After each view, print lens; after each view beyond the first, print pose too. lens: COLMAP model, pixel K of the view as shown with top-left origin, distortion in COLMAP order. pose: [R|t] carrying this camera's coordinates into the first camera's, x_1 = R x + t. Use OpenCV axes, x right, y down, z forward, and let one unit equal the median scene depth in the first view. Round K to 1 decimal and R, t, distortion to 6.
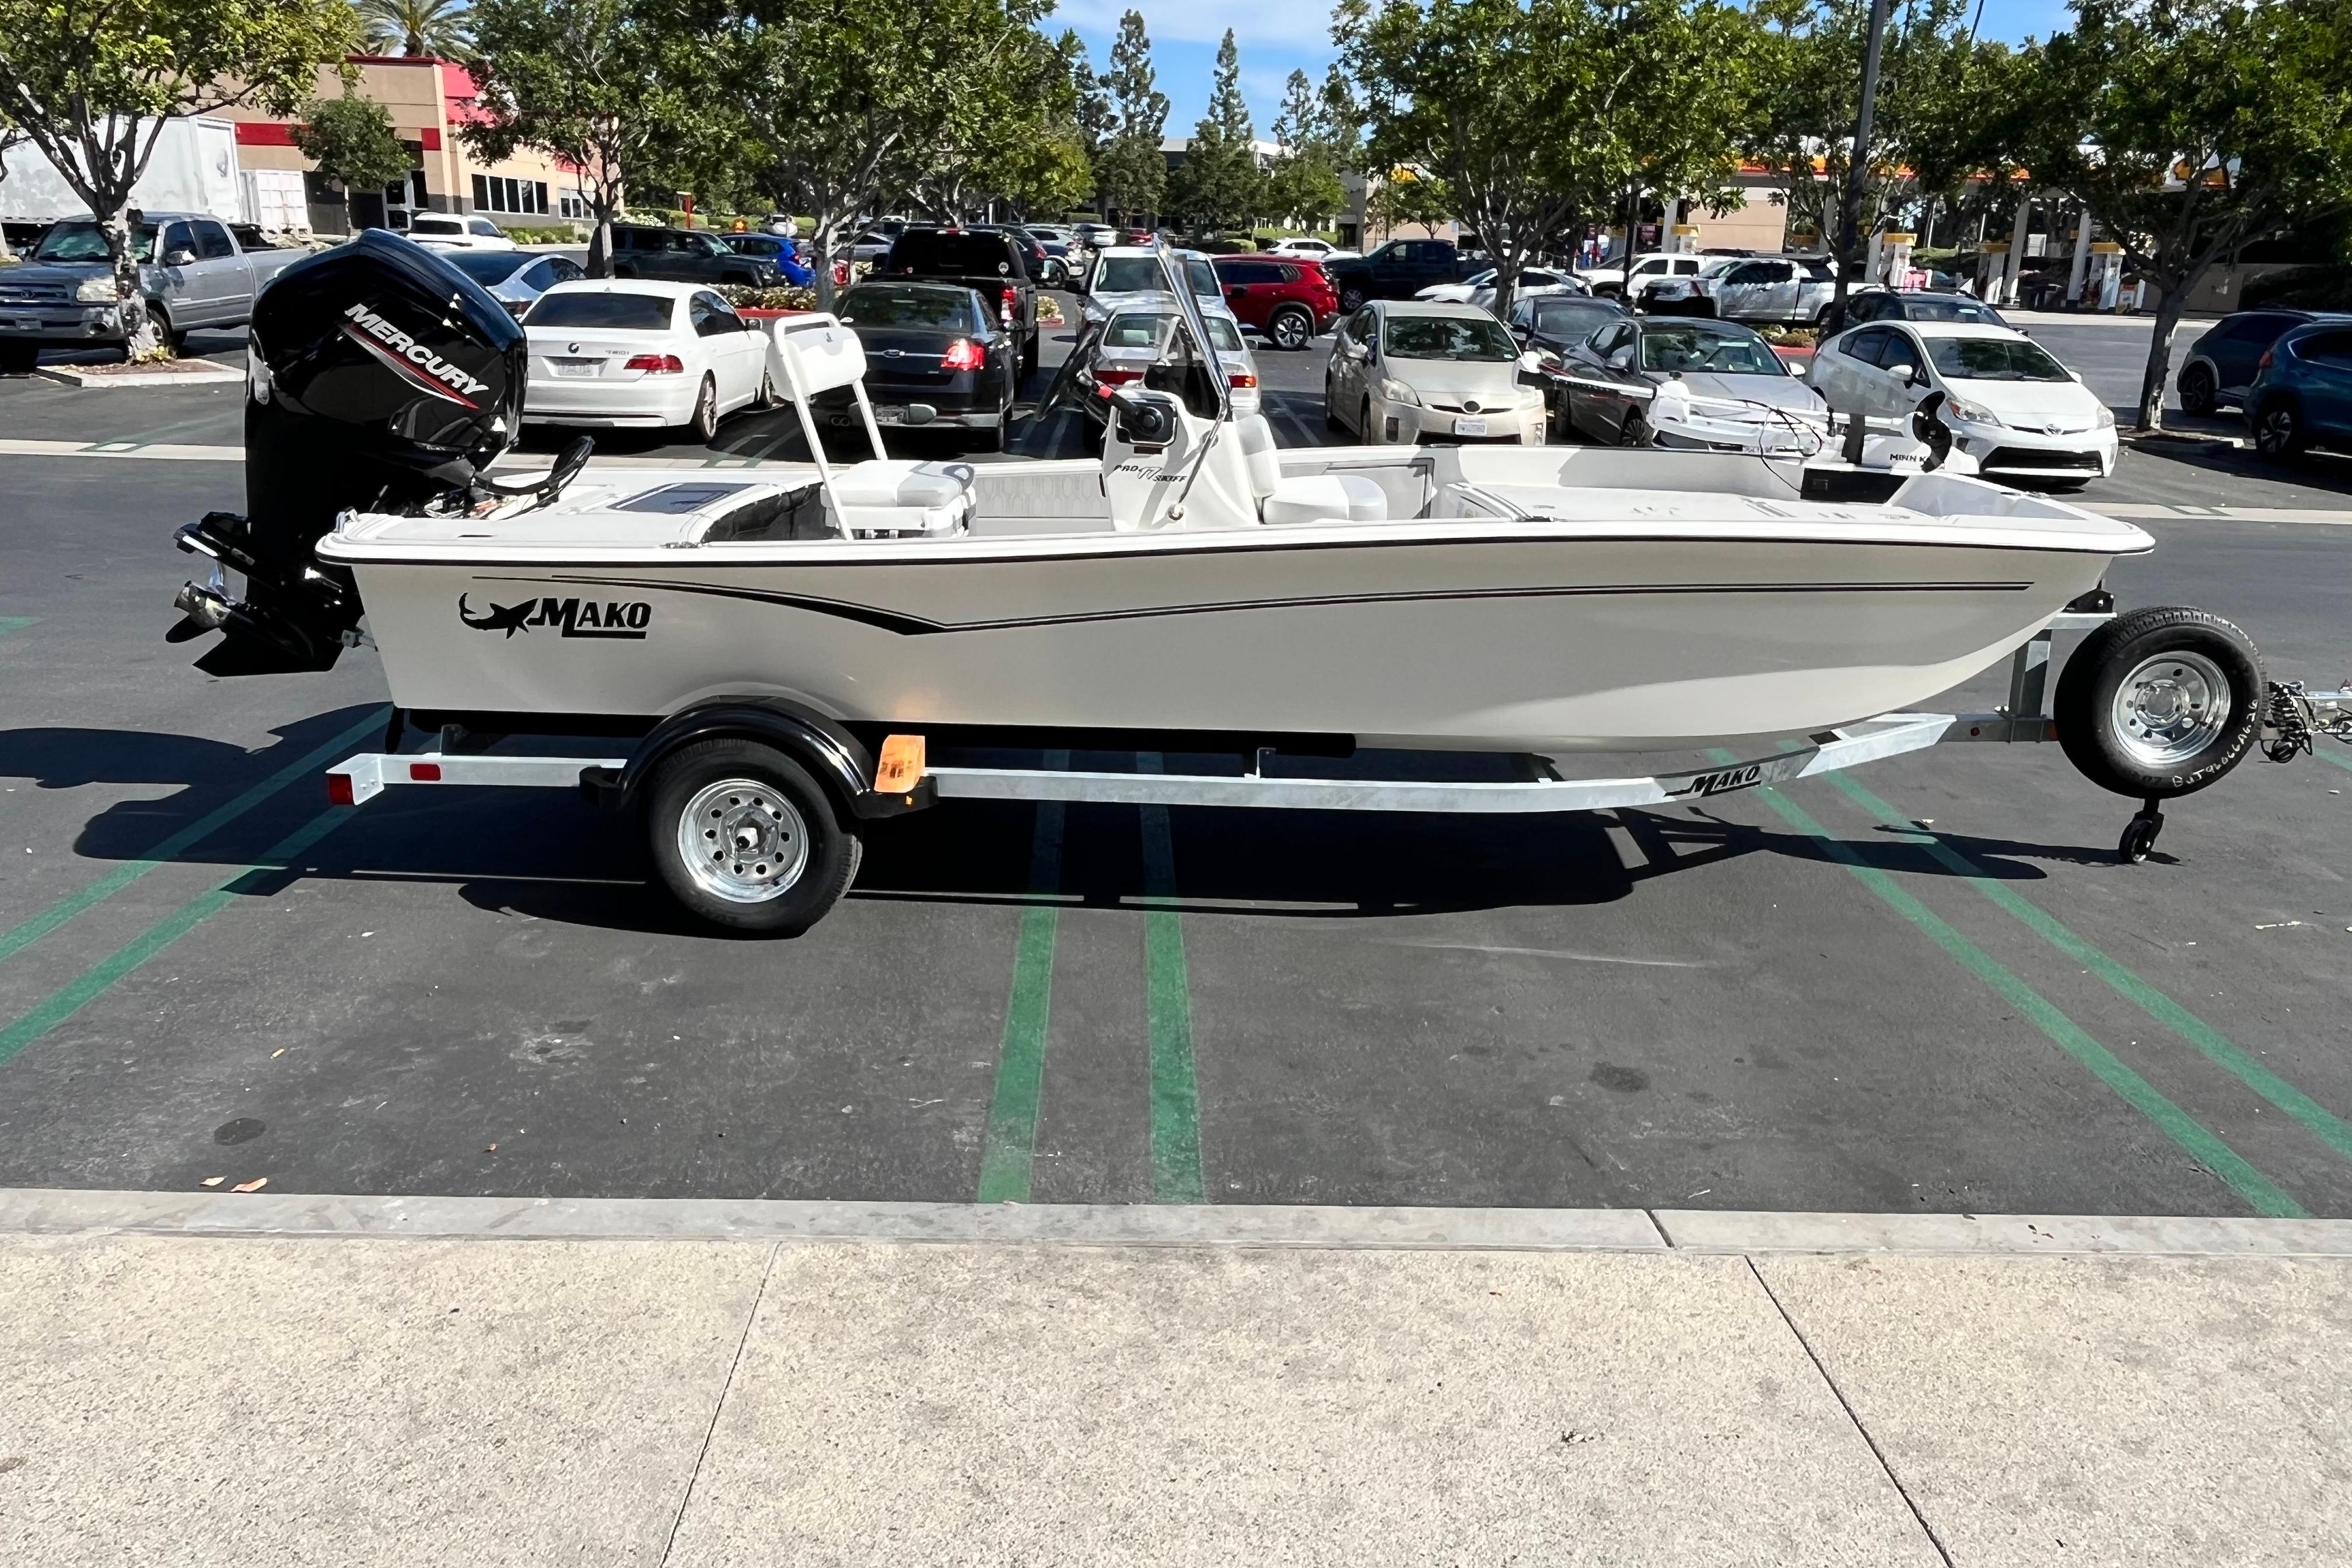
lens RADIAL K [[1689.1, 0, 1176.0], [0, 1689.1, 784.0], [0, 0, 1]] dist [-0.007425, 0.005527]
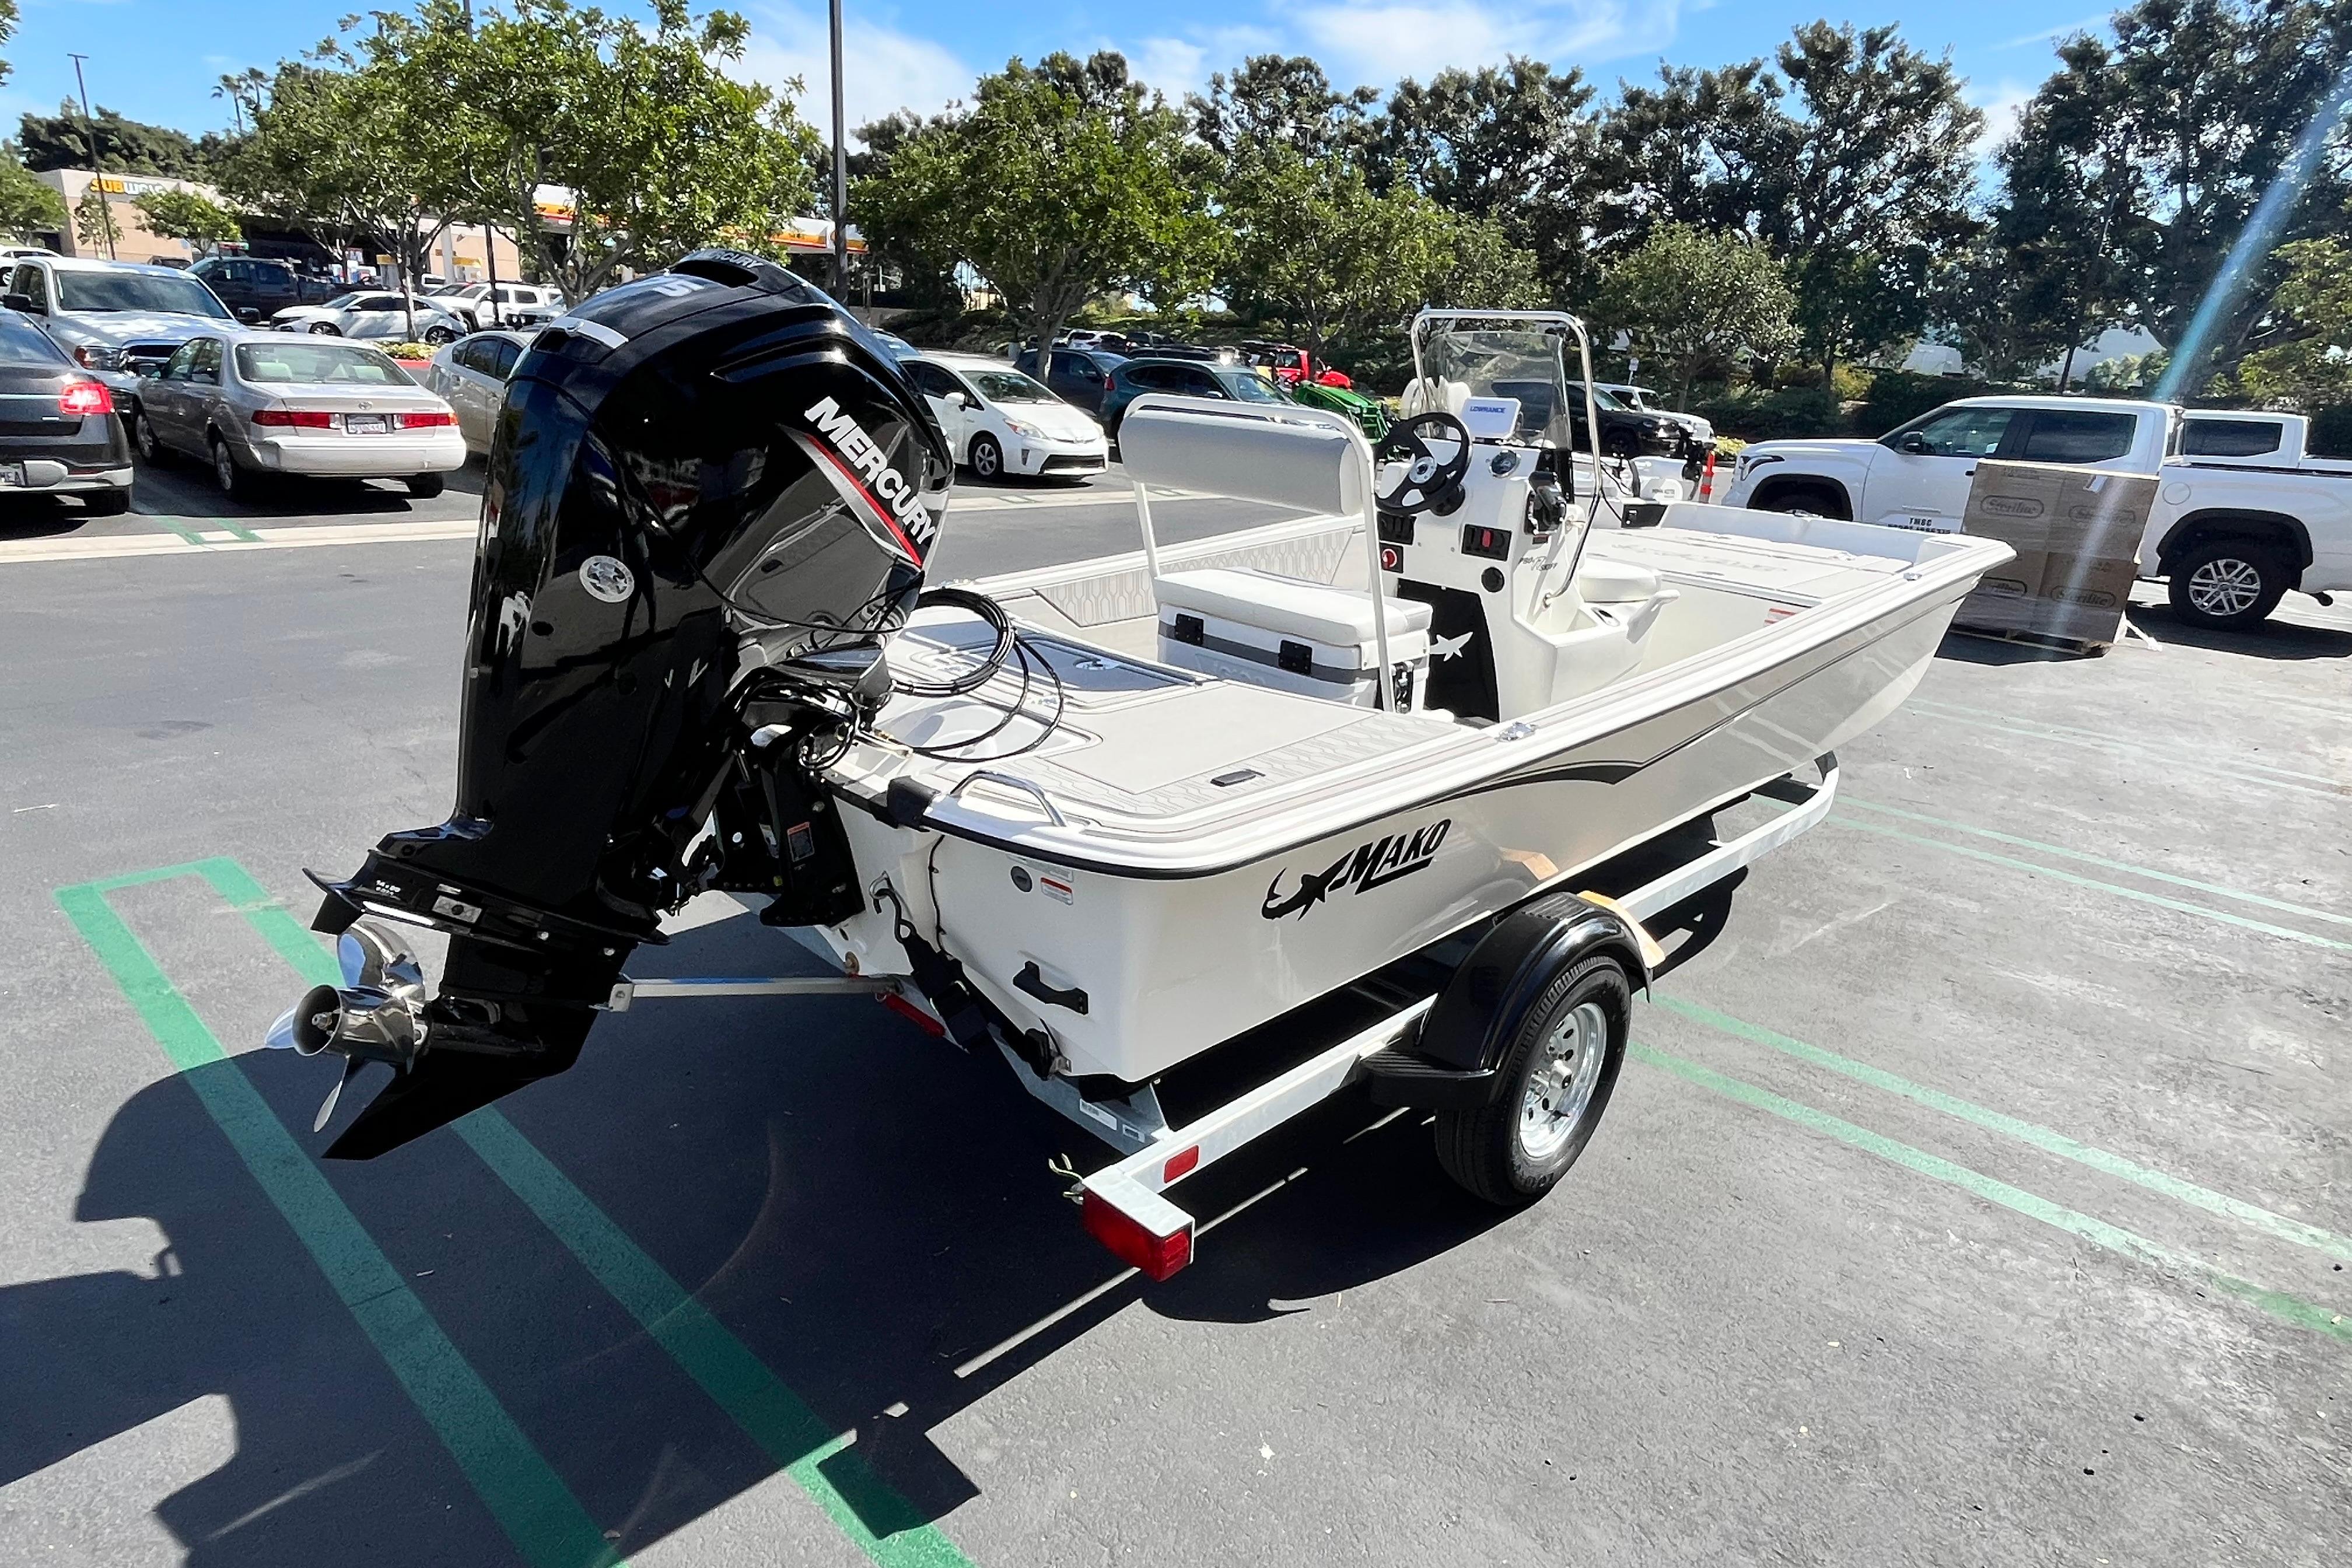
lens RADIAL K [[1313.2, 0, 1176.0], [0, 1313.2, 784.0], [0, 0, 1]] dist [0.000194, -0.000540]
pose [[0.694347, -0.214922, 0.686798, -0.712373], [0.175660, 0.976111, 0.127867, -0.195882], [-0.697873, 0.031859, 0.715513, 0.618703]]
